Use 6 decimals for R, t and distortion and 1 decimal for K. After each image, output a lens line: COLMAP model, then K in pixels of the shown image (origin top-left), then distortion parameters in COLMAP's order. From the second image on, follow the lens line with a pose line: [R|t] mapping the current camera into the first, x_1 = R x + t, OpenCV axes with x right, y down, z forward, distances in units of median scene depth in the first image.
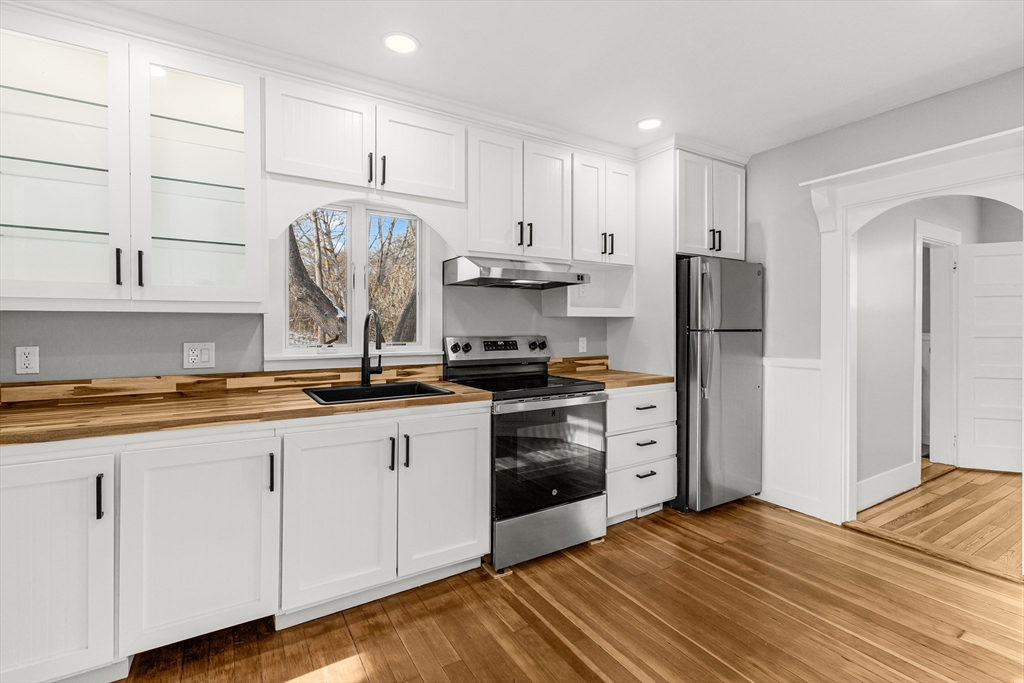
lens RADIAL K [[454.2, 0, 498.2], [0, 454.2, 326.5], [0, 0, 1]] dist [-0.001650, 0.000423]
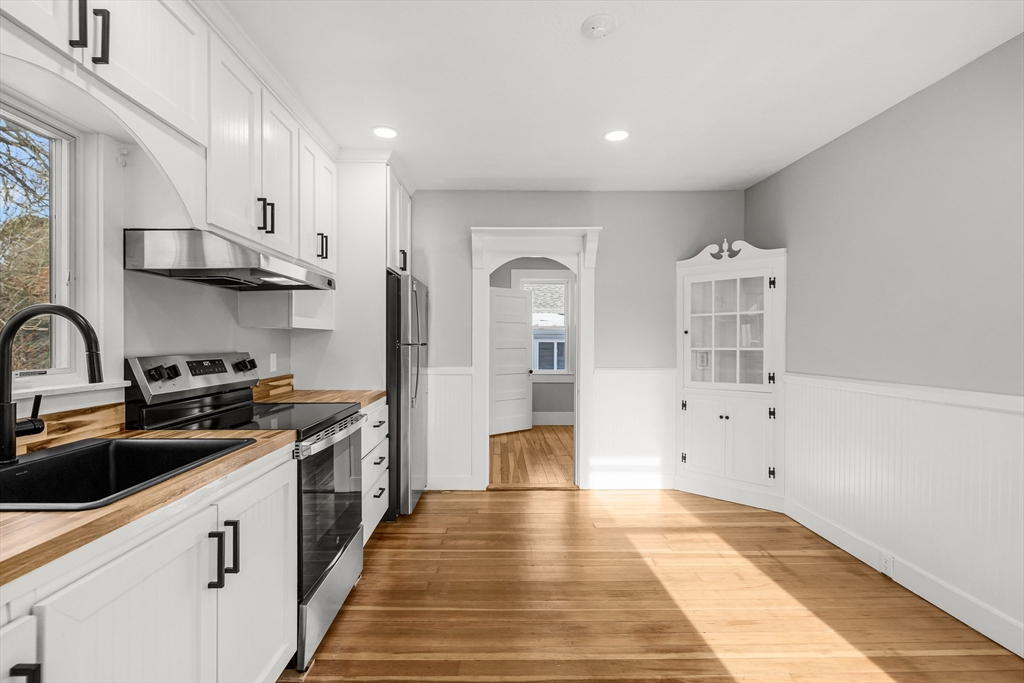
lens RADIAL K [[454.2, 0, 507.8], [0, 454.2, 344.9], [0, 0, 1]] dist [-0.001650, 0.000423]
pose [[0.517132, -0.004880, 0.855892, -0.360514], [-0.001259, 0.999978, 0.006462, 0.002974], [-0.855905, -0.004419, 0.517114, 0.262267]]
